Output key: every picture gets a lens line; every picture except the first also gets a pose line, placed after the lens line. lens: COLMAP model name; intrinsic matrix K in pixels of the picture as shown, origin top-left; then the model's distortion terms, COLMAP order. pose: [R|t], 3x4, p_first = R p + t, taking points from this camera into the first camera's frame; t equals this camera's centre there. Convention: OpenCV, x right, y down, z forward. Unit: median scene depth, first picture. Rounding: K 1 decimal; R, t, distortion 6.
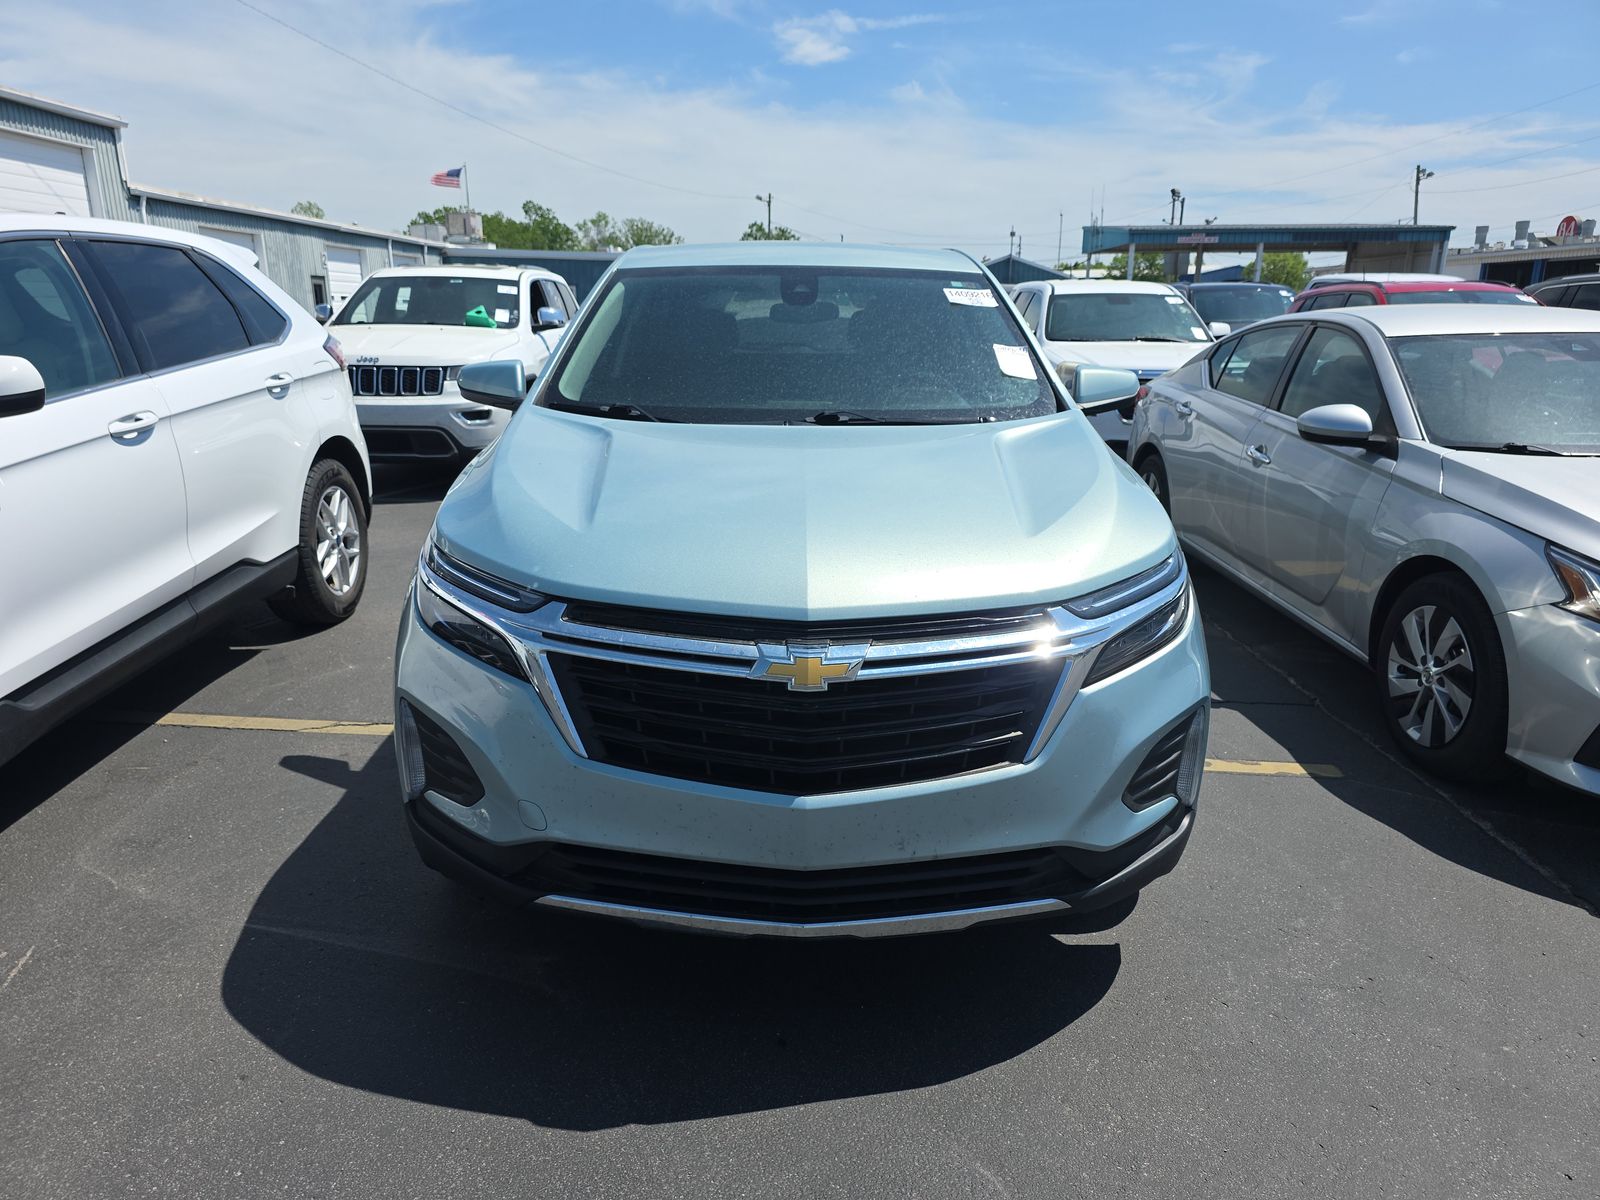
lens RADIAL K [[1225.2, 0, 812.8], [0, 1225.2, 601.7], [0, 0, 1]] dist [0.059916, -0.057652]
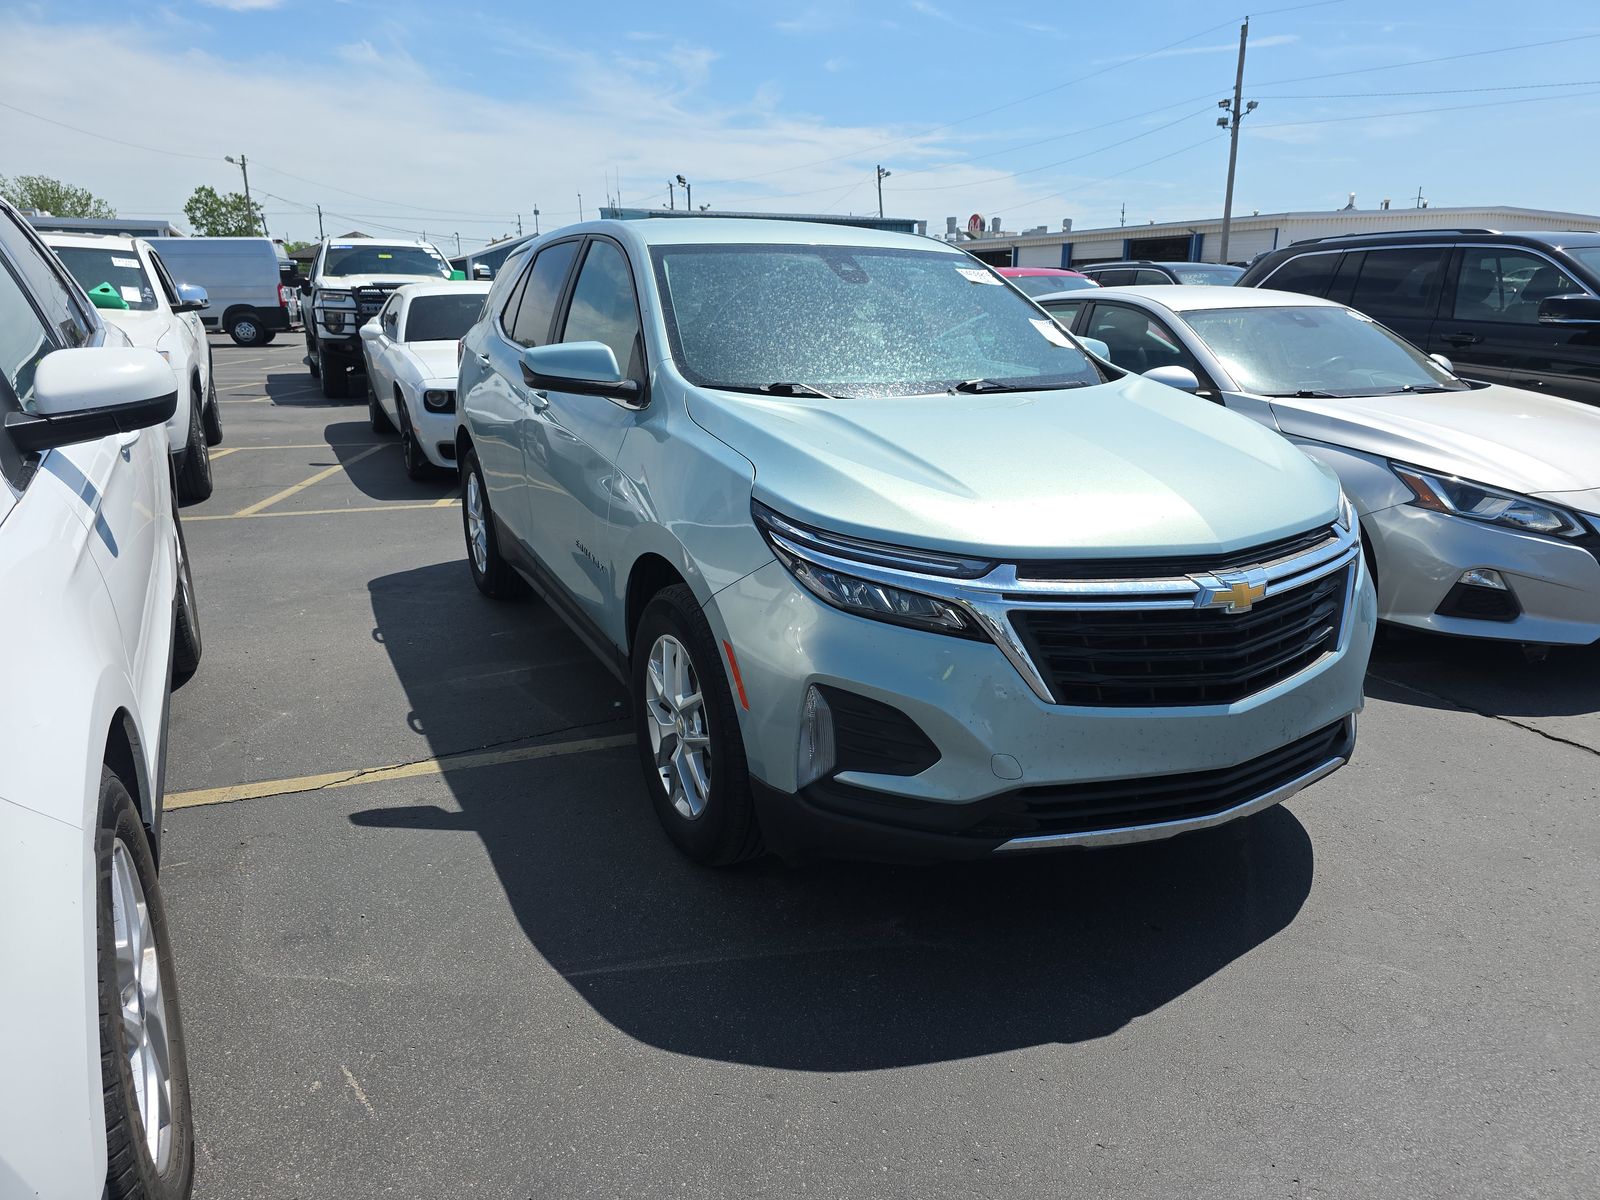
lens RADIAL K [[1254.2, 0, 800.0], [0, 1254.2, 600.0], [0, 0, 1]] dist [0.086314, -0.099759]
pose [[0.871114, -0.117058, 0.476924, -0.242772], [0.114033, 0.992846, 0.035405, -0.007323], [-0.477657, 0.023543, 0.878231, 0.036765]]
